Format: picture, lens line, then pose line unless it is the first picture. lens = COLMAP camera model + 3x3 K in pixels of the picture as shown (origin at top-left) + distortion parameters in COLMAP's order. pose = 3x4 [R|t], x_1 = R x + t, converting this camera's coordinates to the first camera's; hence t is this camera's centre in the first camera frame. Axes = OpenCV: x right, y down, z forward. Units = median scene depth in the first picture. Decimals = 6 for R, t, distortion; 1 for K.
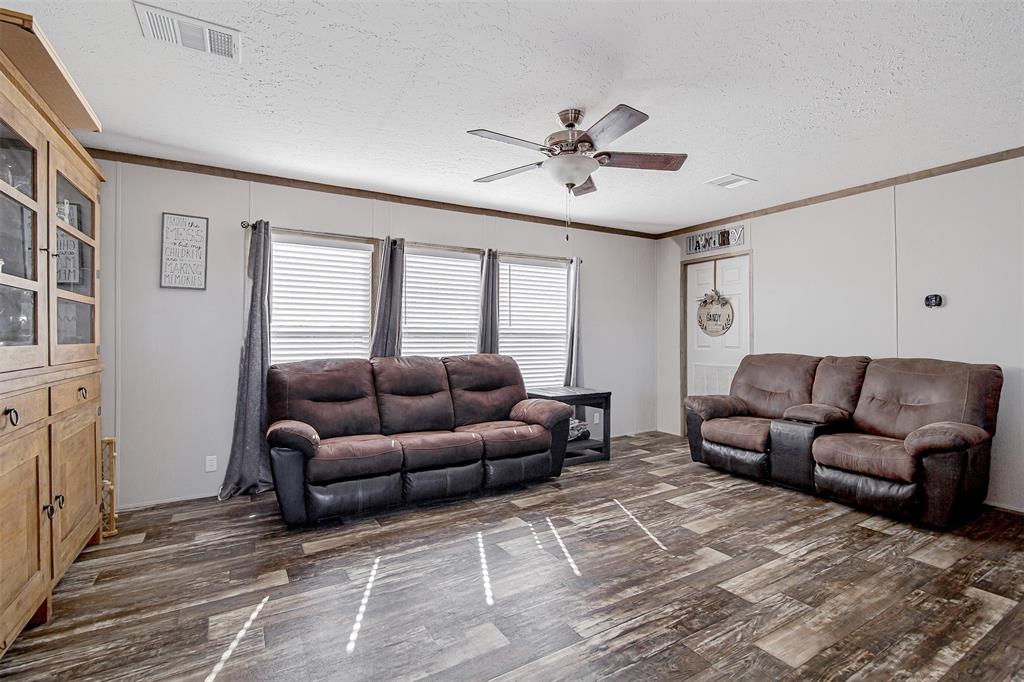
lens RADIAL K [[467.2, 0, 519.4], [0, 467.2, 319.6], [0, 0, 1]] dist [0.000210, -0.000423]
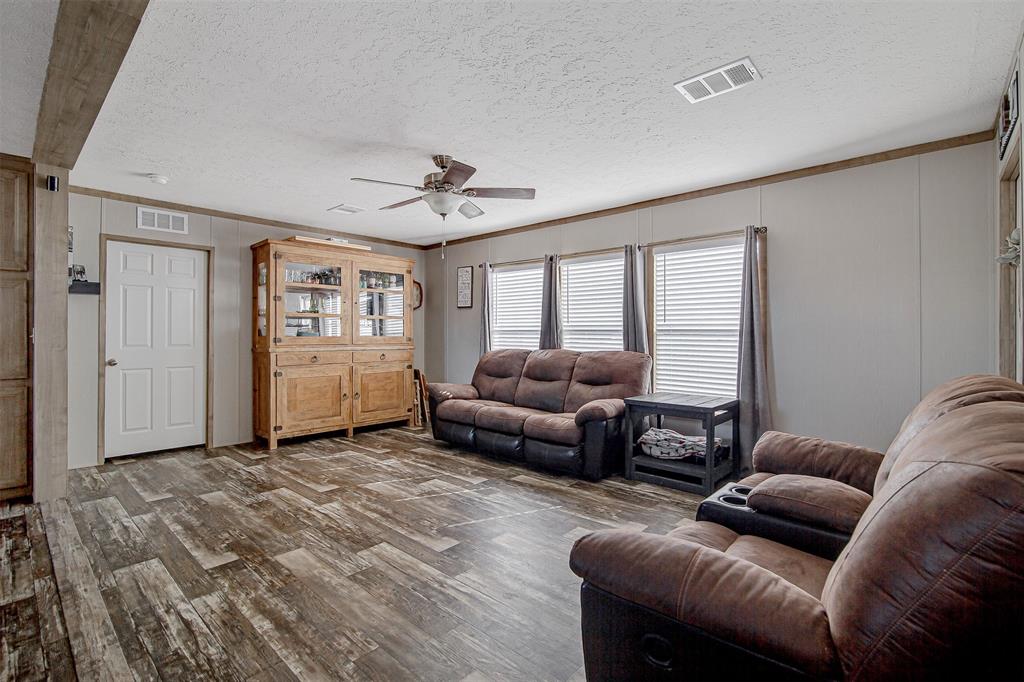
lens RADIAL K [[465.2, 0, 512.0], [0, 465.2, 341.0], [0, 0, 1]] dist [-0.031956, 0.000255]
pose [[0.292361, 0.011397, -0.956240, 1.207134], [0.030182, 0.999321, 0.021138, 0.035455], [0.955832, -0.035041, 0.291818, 0.733805]]
